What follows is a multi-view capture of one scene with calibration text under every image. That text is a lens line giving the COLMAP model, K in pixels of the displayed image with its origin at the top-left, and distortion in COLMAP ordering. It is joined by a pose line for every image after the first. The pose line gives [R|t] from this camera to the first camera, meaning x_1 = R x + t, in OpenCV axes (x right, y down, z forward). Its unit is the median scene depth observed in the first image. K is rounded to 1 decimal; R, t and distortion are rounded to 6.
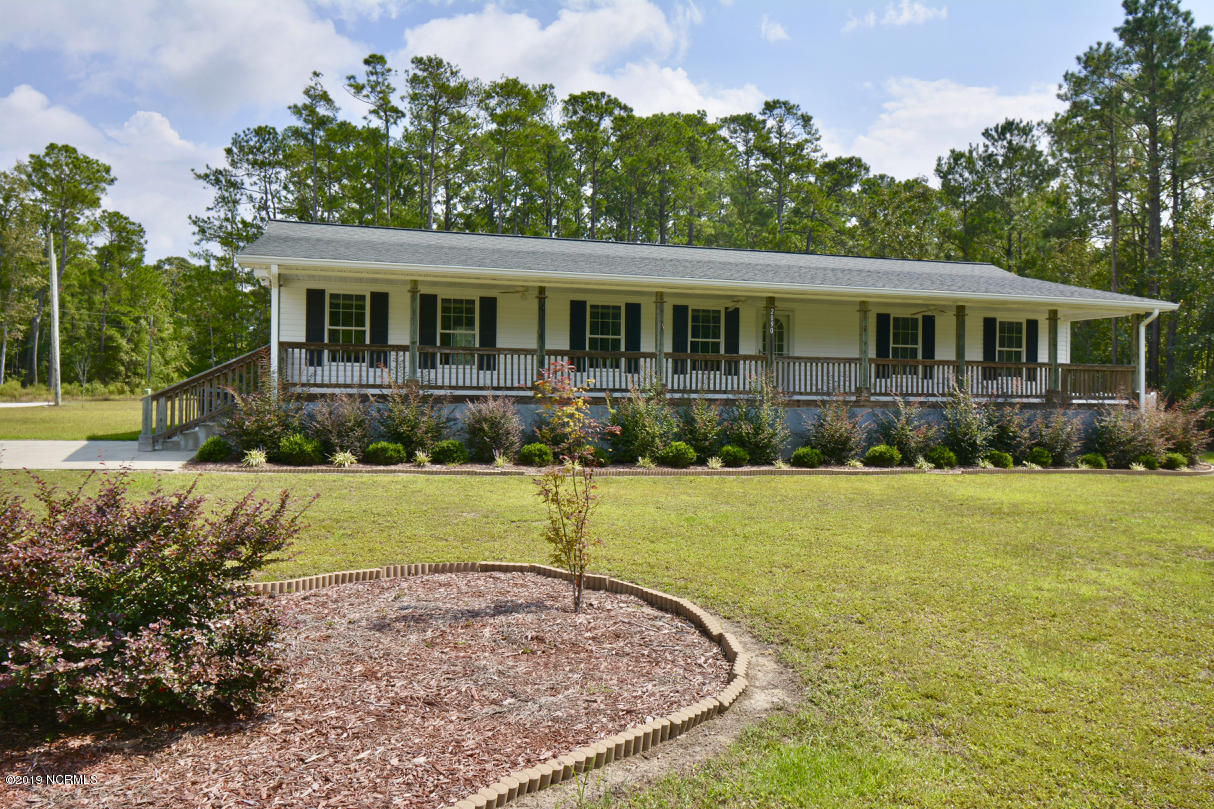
lens RADIAL K [[923.8, 0, 603.0], [0, 923.8, 407.3], [0, 0, 1]] dist [-0.027436, 0.004978]
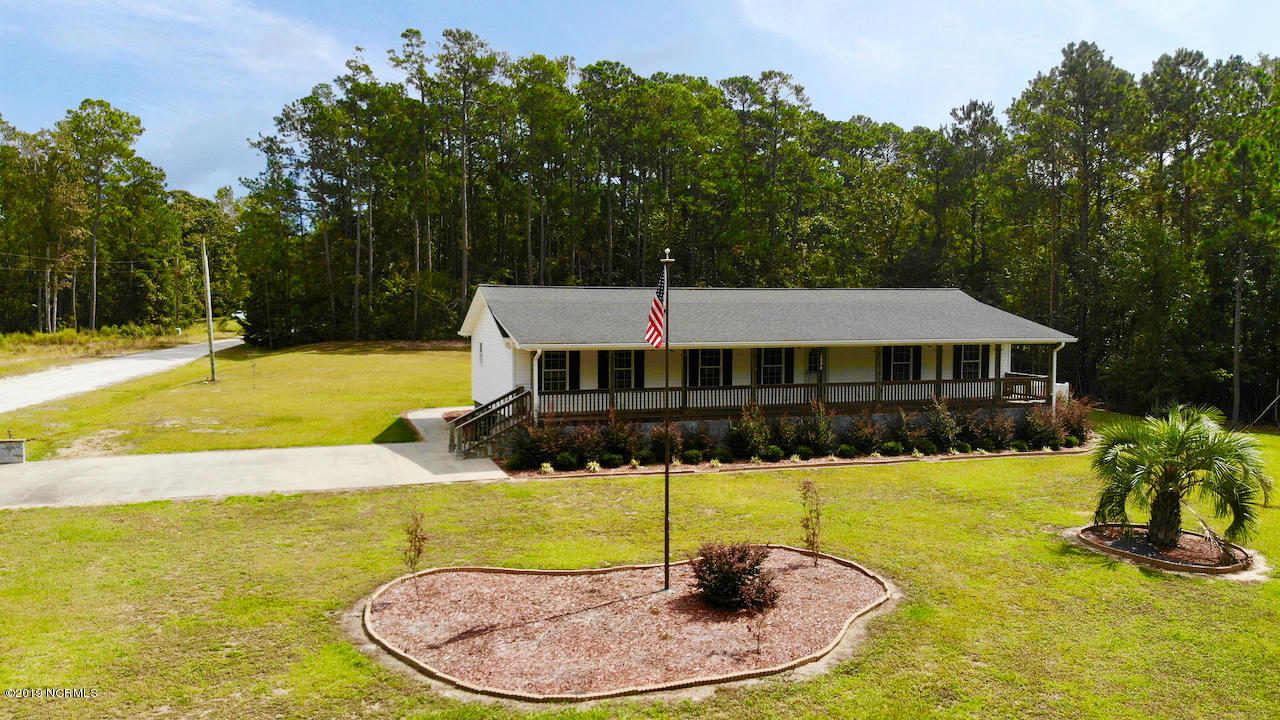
lens RADIAL K [[948.4, 0, 633.0], [0, 948.4, 364.0], [0, 0, 1]] dist [0.007331, -0.084735]
pose [[0.997379, -0.013344, 0.071117, -0.072244], [0.009109, 0.998184, 0.059547, -0.053270], [-0.071783, -0.058743, 0.995689, -0.167127]]
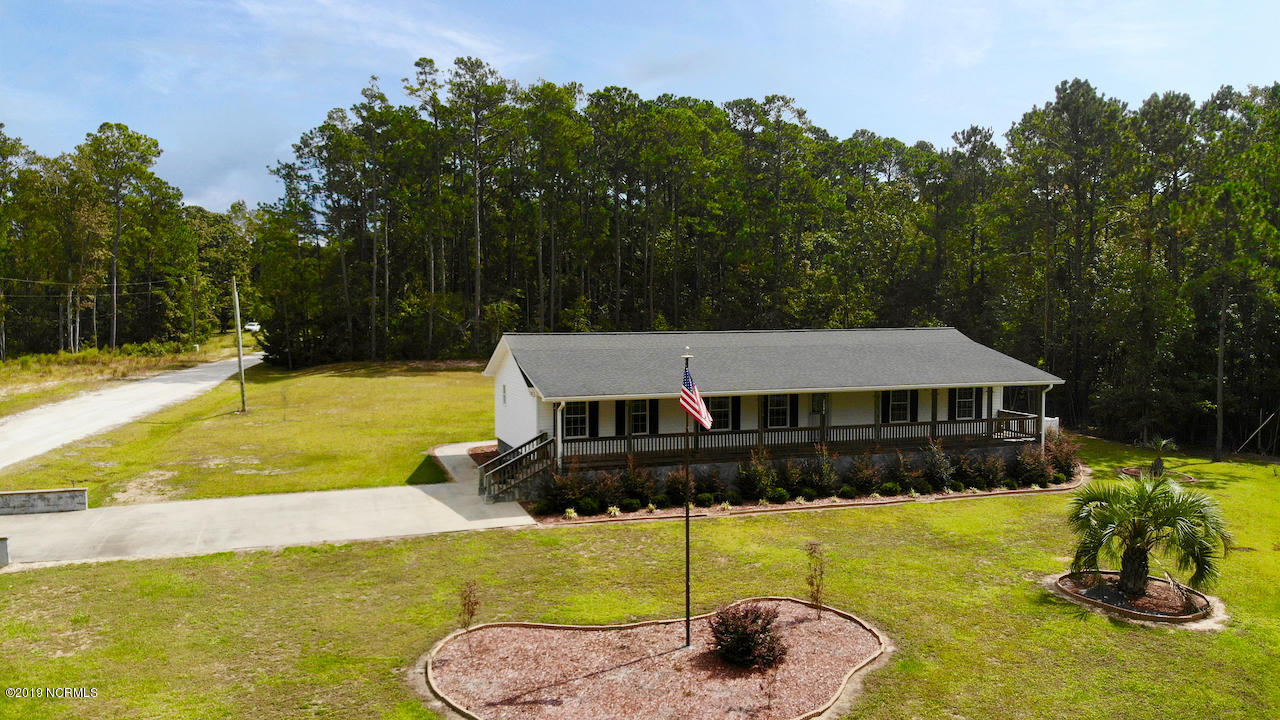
lens RADIAL K [[948.4, 0, 632.7], [0, 948.4, 364.5], [0, 0, 1]] dist [0.007331, -0.084735]
pose [[0.997635, -0.017755, 0.066407, -0.079998], [0.013705, 0.998046, 0.060960, -0.079475], [-0.067360, -0.059906, 0.995929, -0.198451]]
